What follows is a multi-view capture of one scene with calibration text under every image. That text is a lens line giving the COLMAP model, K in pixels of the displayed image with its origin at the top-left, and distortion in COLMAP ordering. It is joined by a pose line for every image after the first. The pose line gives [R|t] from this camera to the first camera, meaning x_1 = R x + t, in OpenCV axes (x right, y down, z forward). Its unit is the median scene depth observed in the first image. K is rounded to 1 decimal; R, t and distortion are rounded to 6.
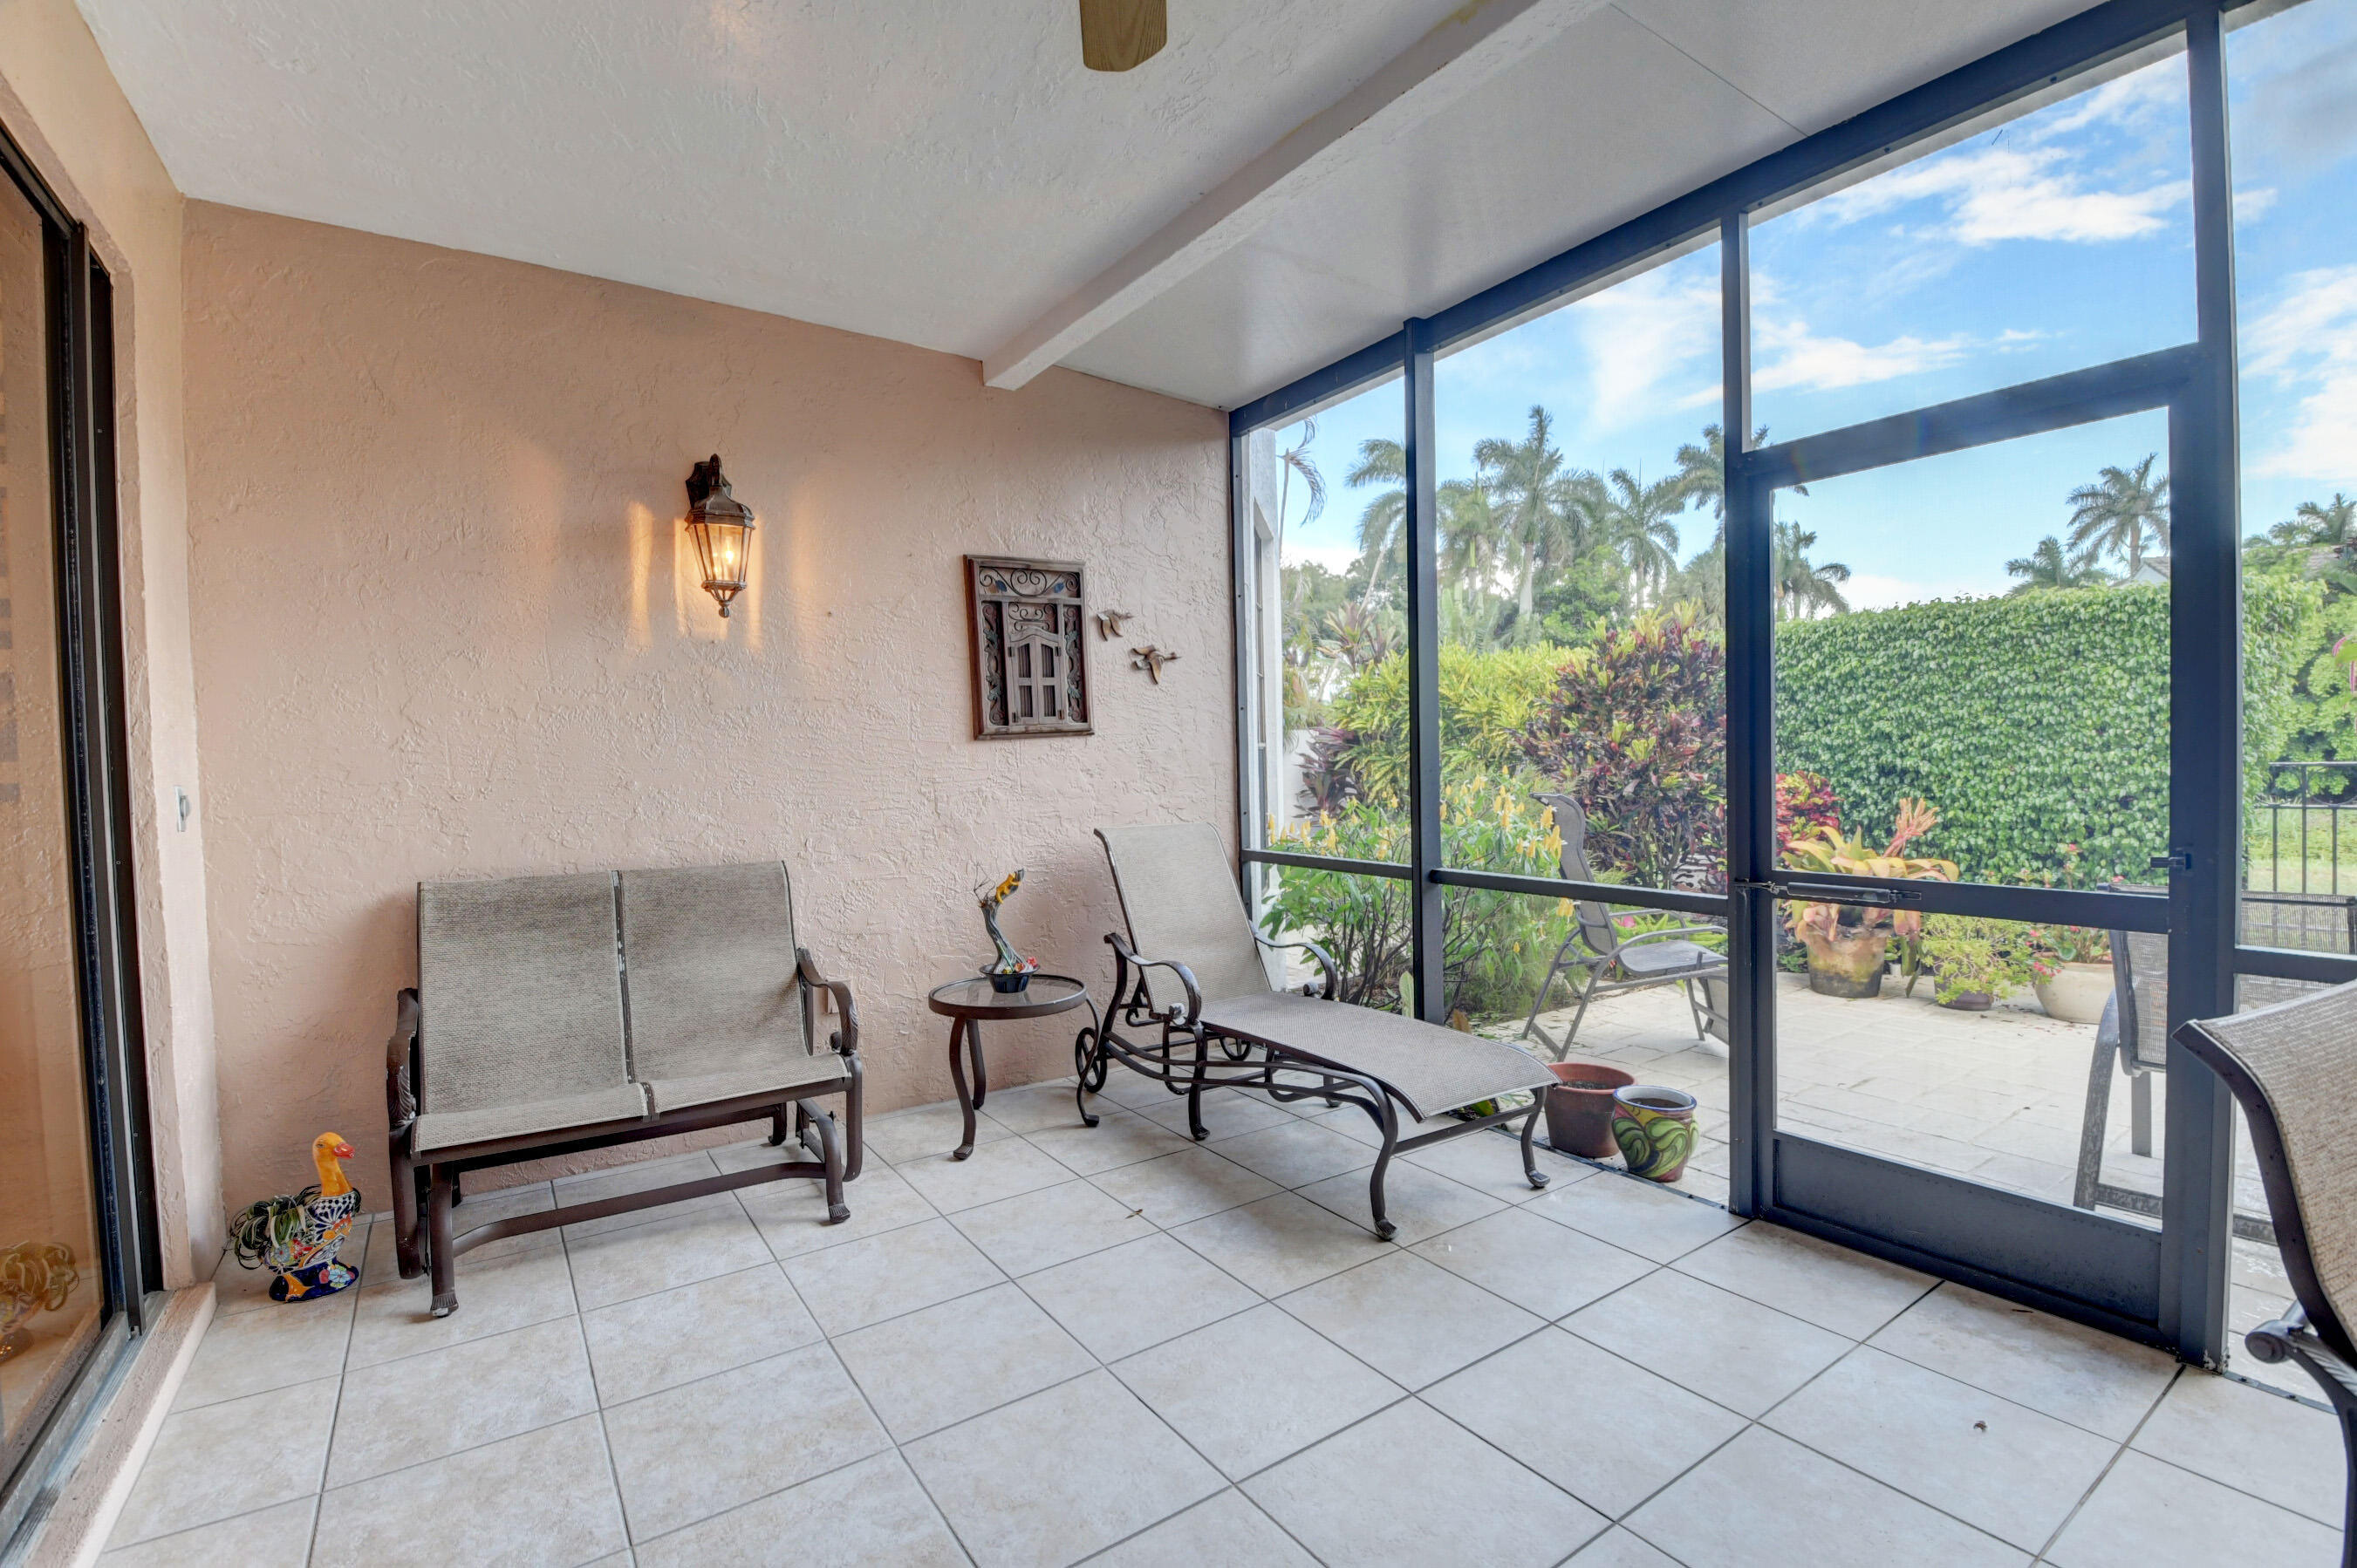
lens RADIAL K [[1067.3, 0, 1177.6], [0, 1067.3, 786.6], [0, 0, 1]] dist [-0.004984, -0.000430]
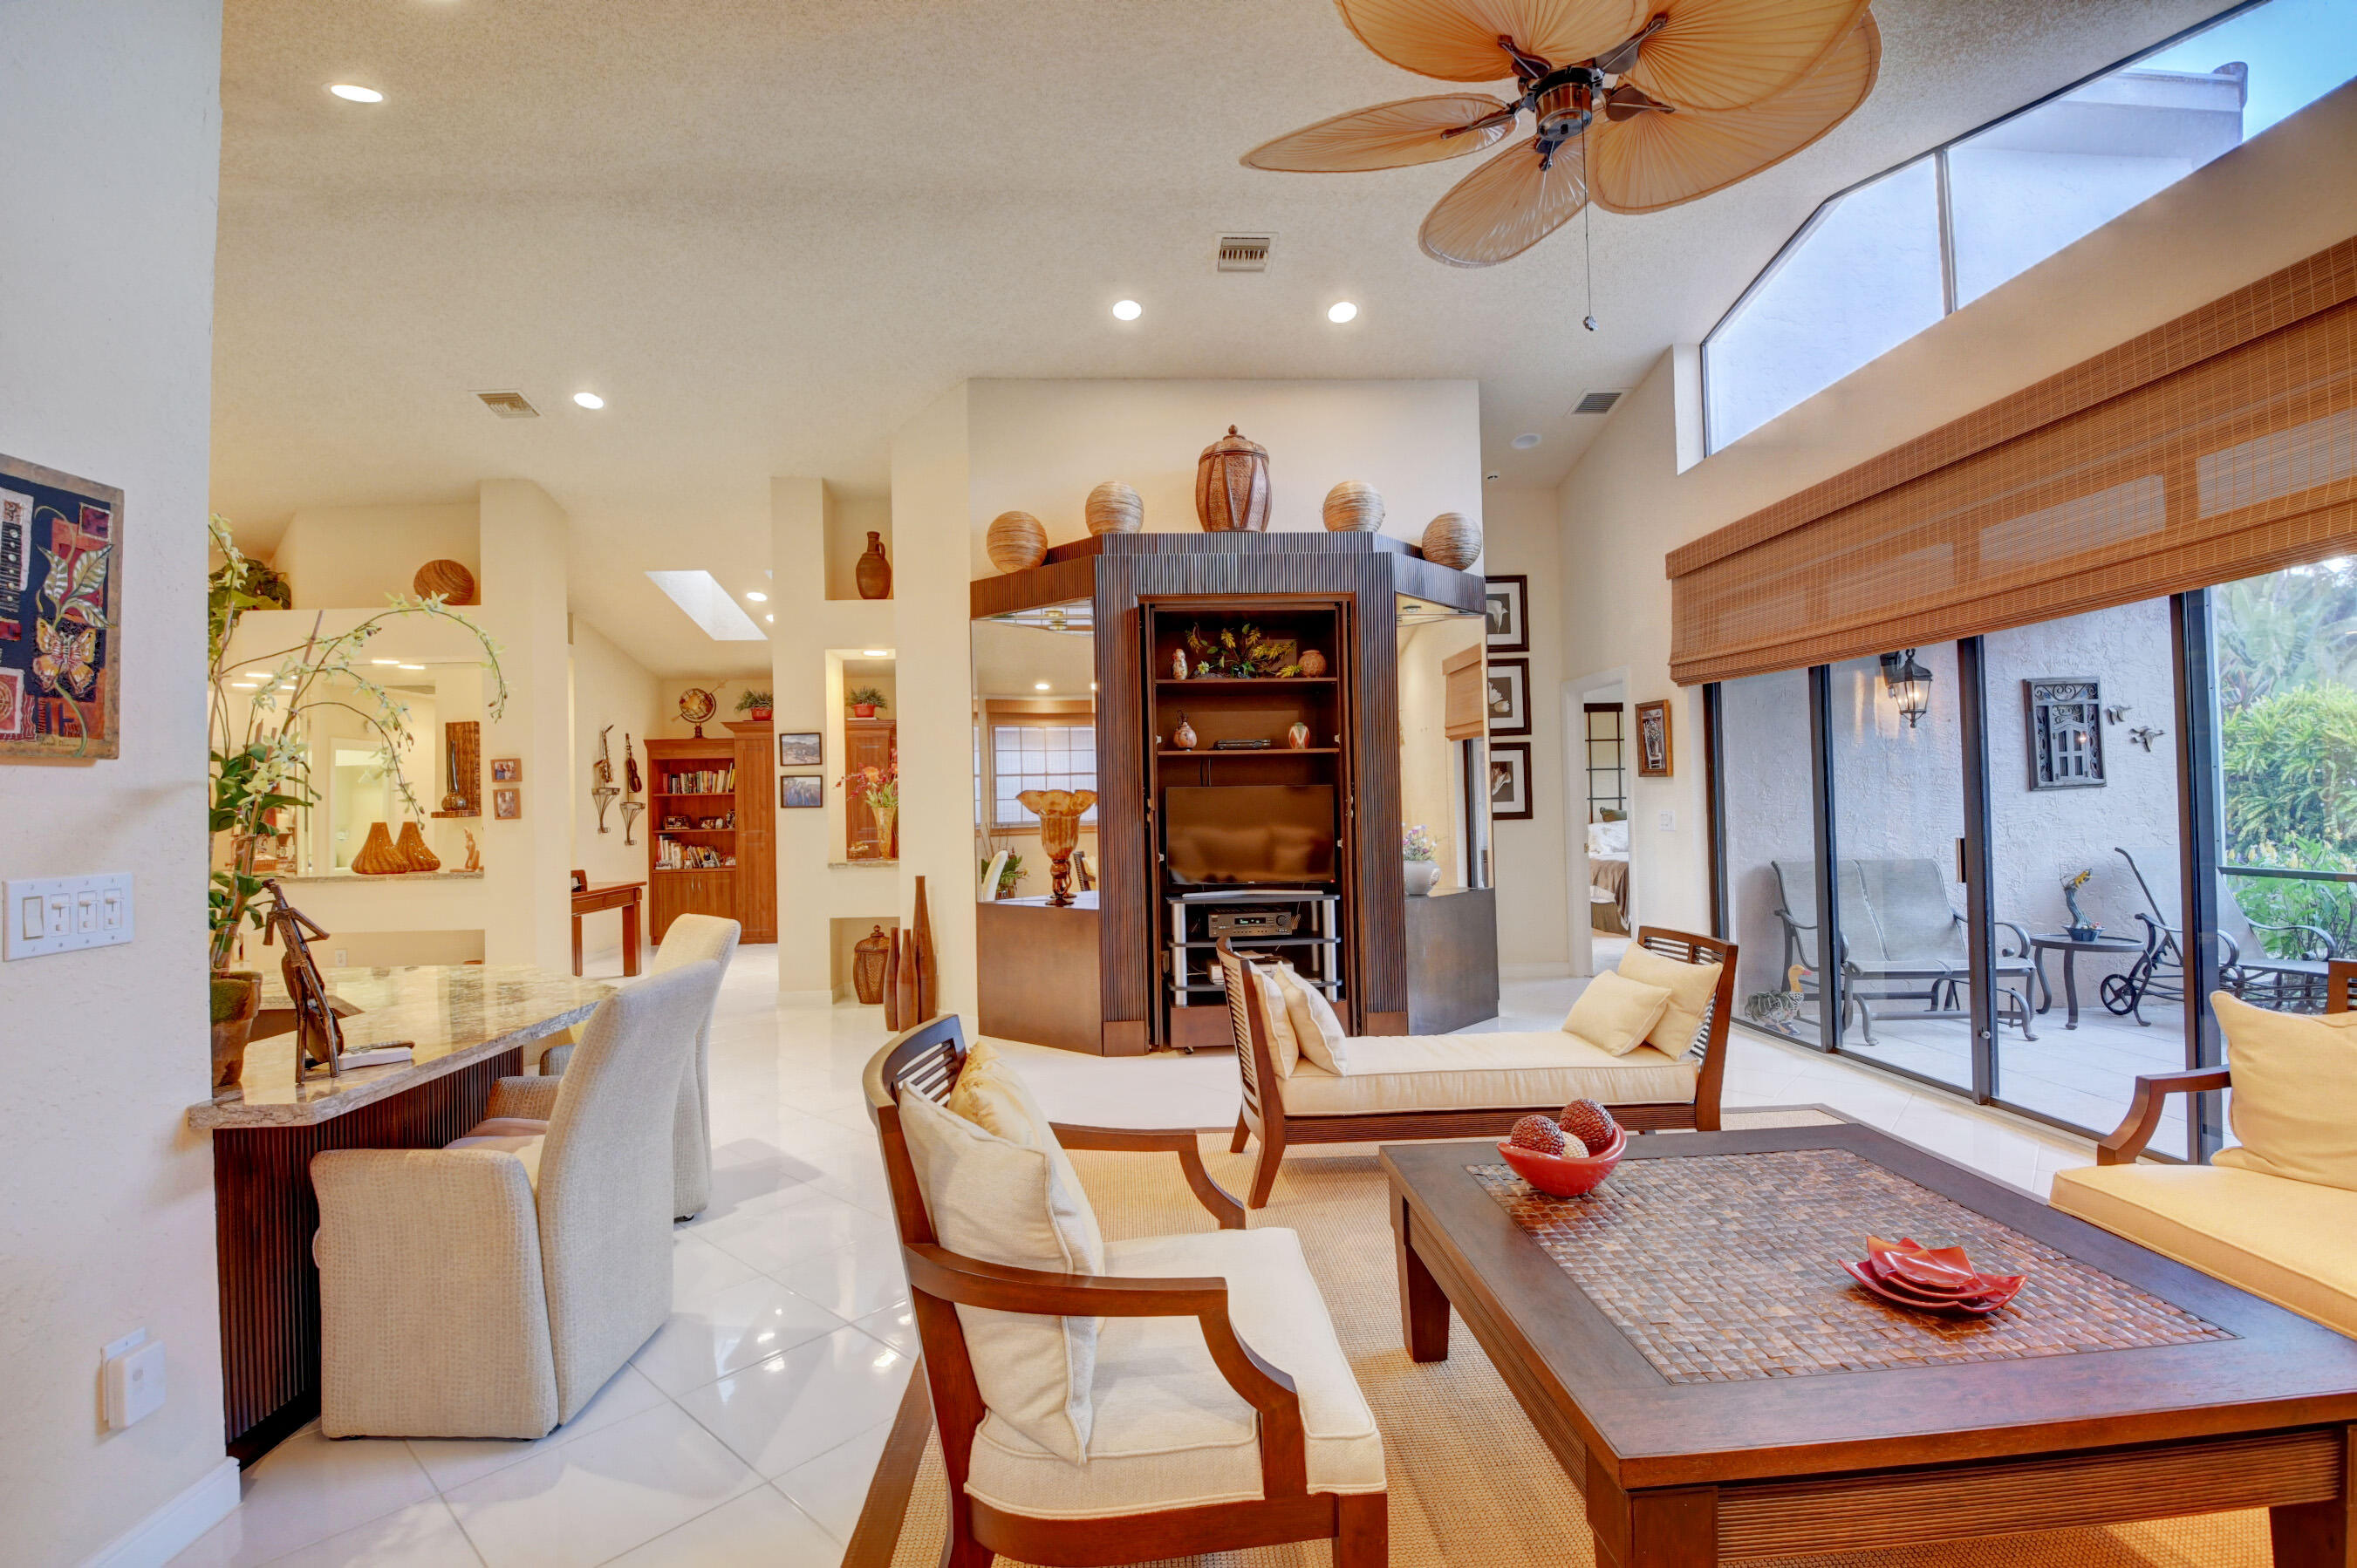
lens RADIAL K [[1067.3, 0, 1175.9], [0, 1067.3, 782.5], [0, 0, 1]] dist [-0.004984, -0.000430]
pose [[0.866793, -0.003053, -0.498658, -0.499329], [-0.014632, 0.999395, -0.031553, 0.014396], [0.498453, 0.034646, 0.866224, -1.048212]]
